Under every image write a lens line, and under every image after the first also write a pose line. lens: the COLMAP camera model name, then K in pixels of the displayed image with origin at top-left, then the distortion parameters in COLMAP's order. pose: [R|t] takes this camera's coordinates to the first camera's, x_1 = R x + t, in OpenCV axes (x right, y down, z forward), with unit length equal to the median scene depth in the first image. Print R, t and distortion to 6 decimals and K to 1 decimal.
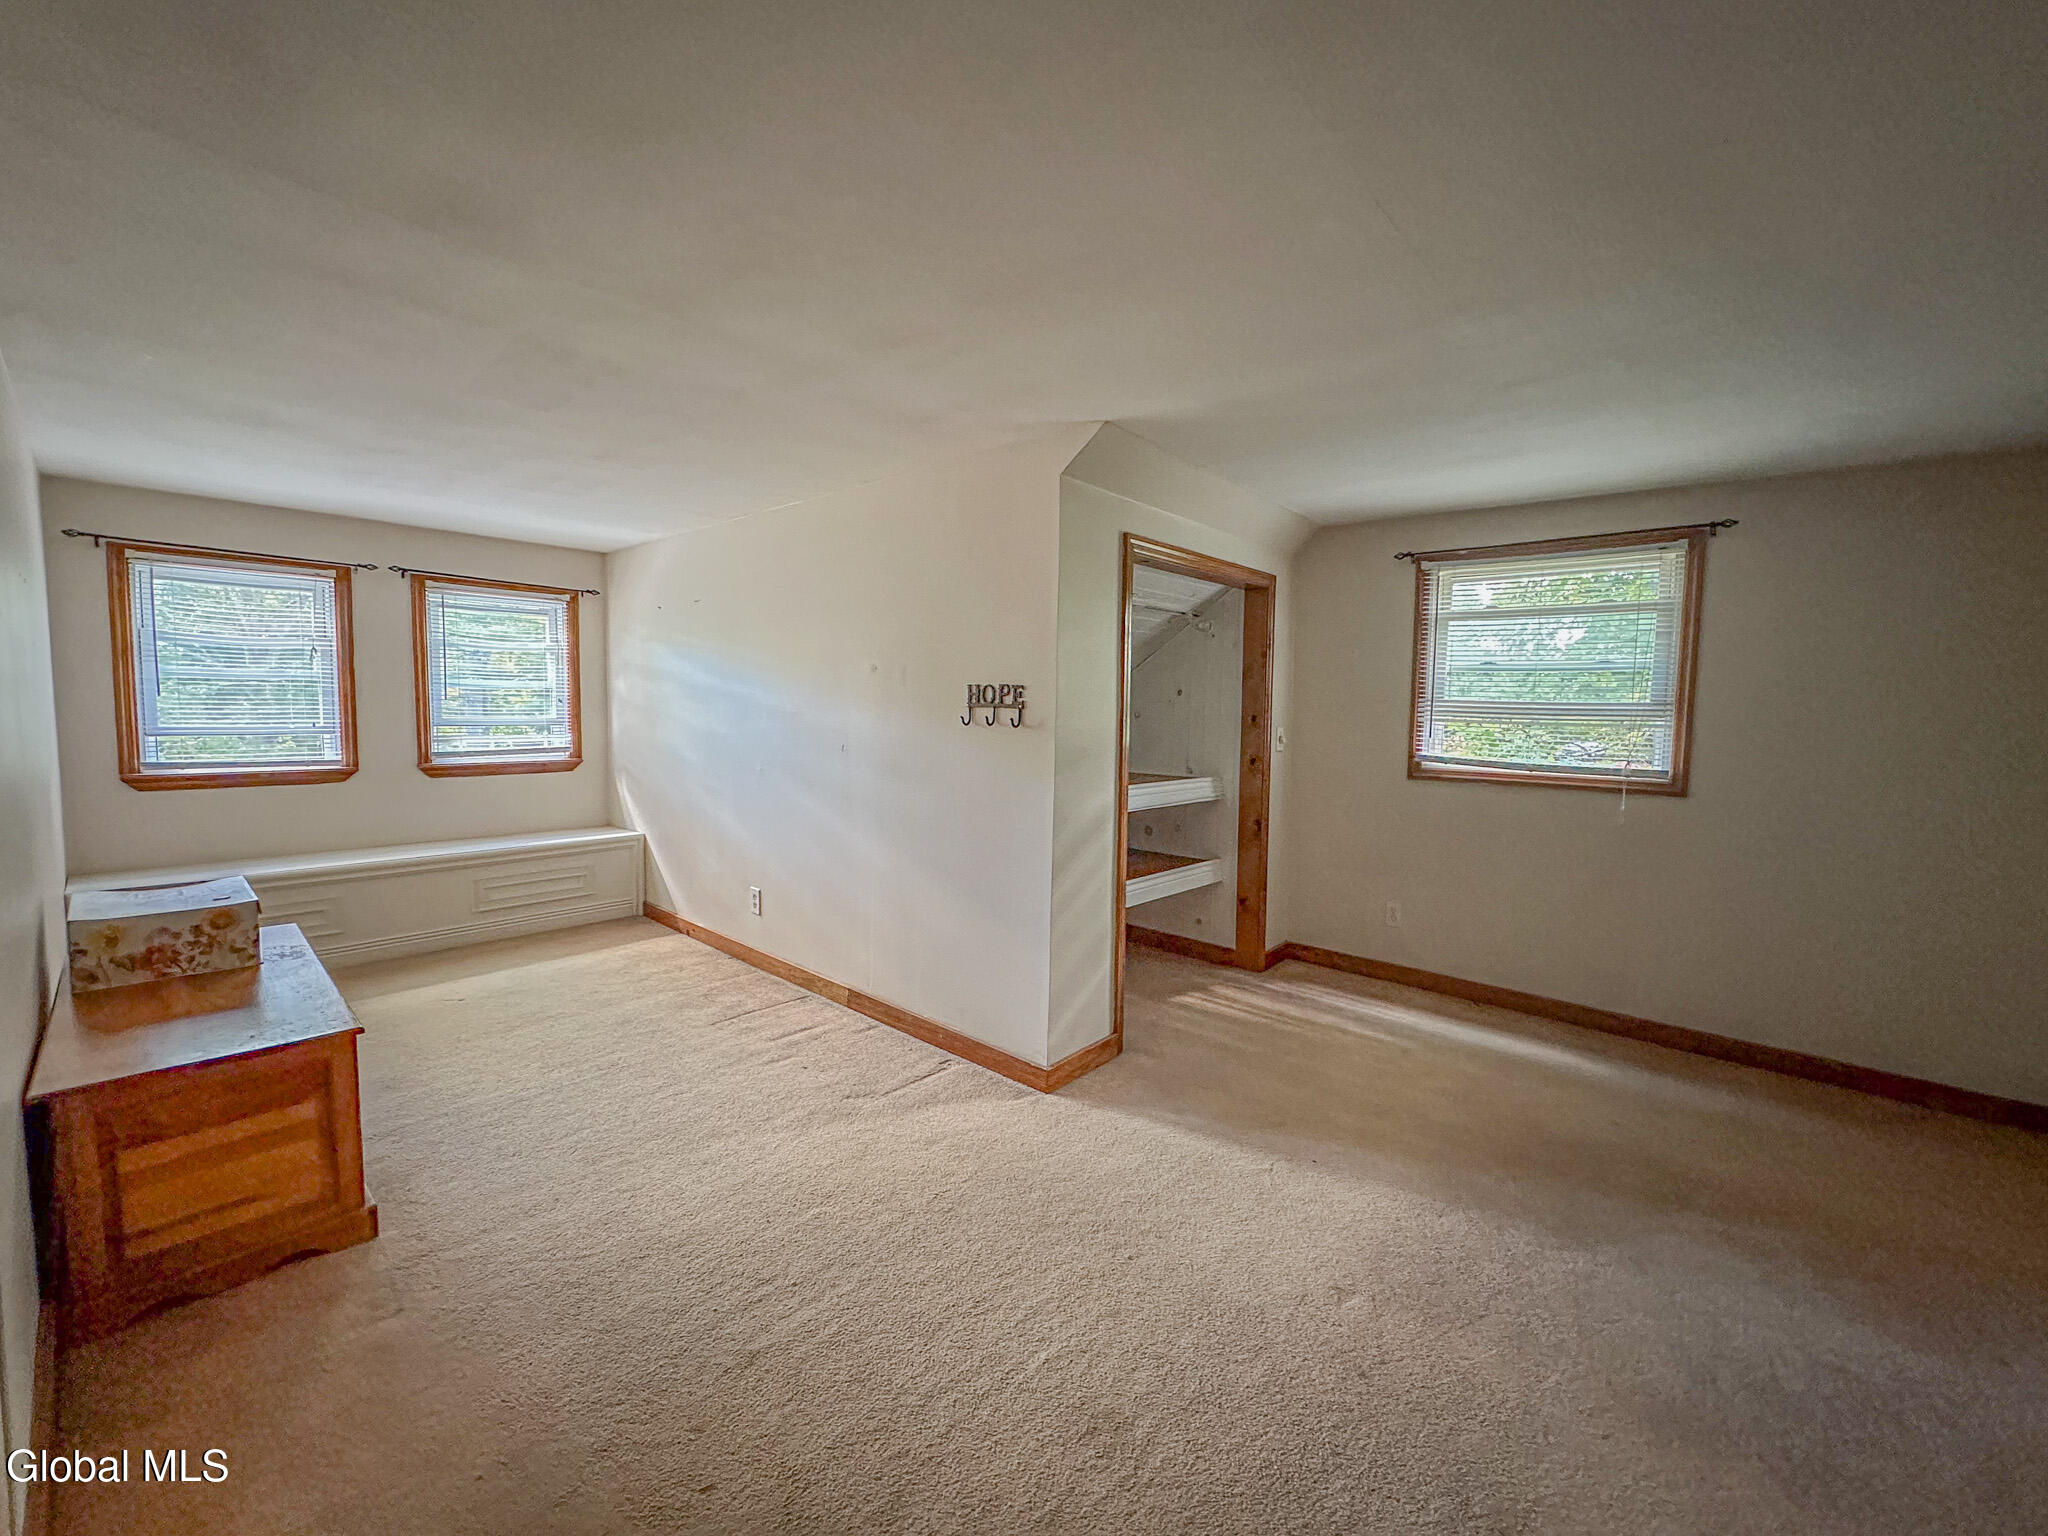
lens RADIAL K [[822.3, 0, 1024.0], [0, 822.3, 768.0], [0, 0, 1]] dist [-0.001750, -0.000221]
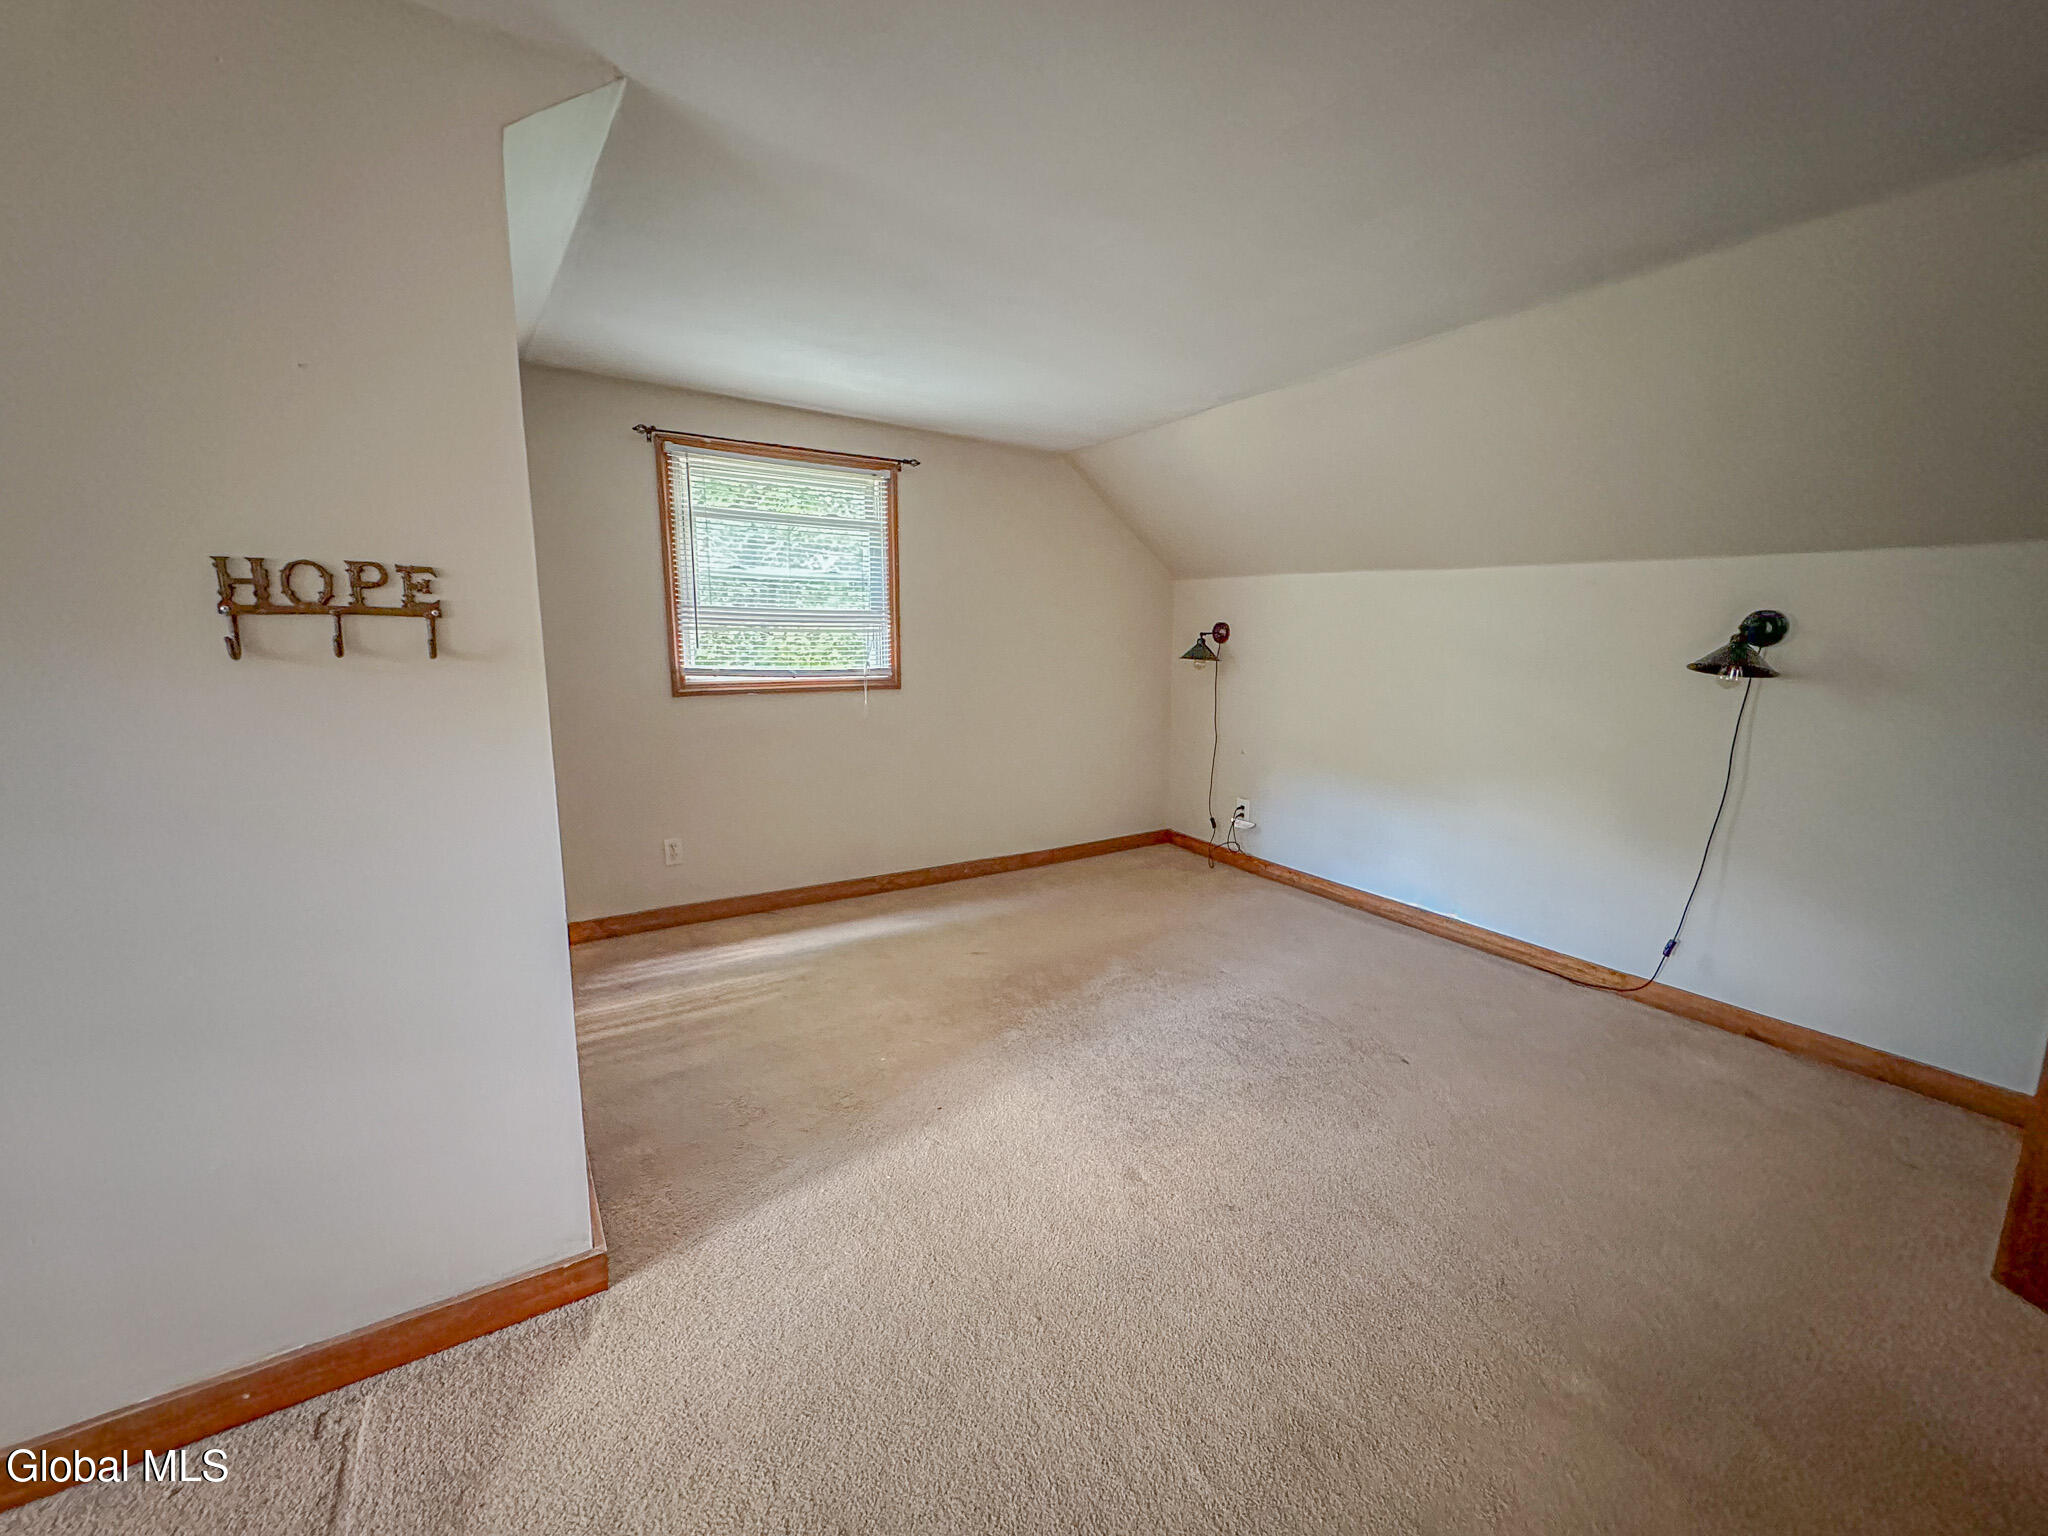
lens RADIAL K [[822.3, 0, 1024.0], [0, 822.3, 768.0], [0, 0, 1]] dist [-0.001750, -0.000221]
pose [[0.275212, -0.176178, 0.945103, -0.339241], [0.069091, 0.984148, 0.163337, -0.036864], [-0.958898, 0.020345, 0.283021, 0.495694]]
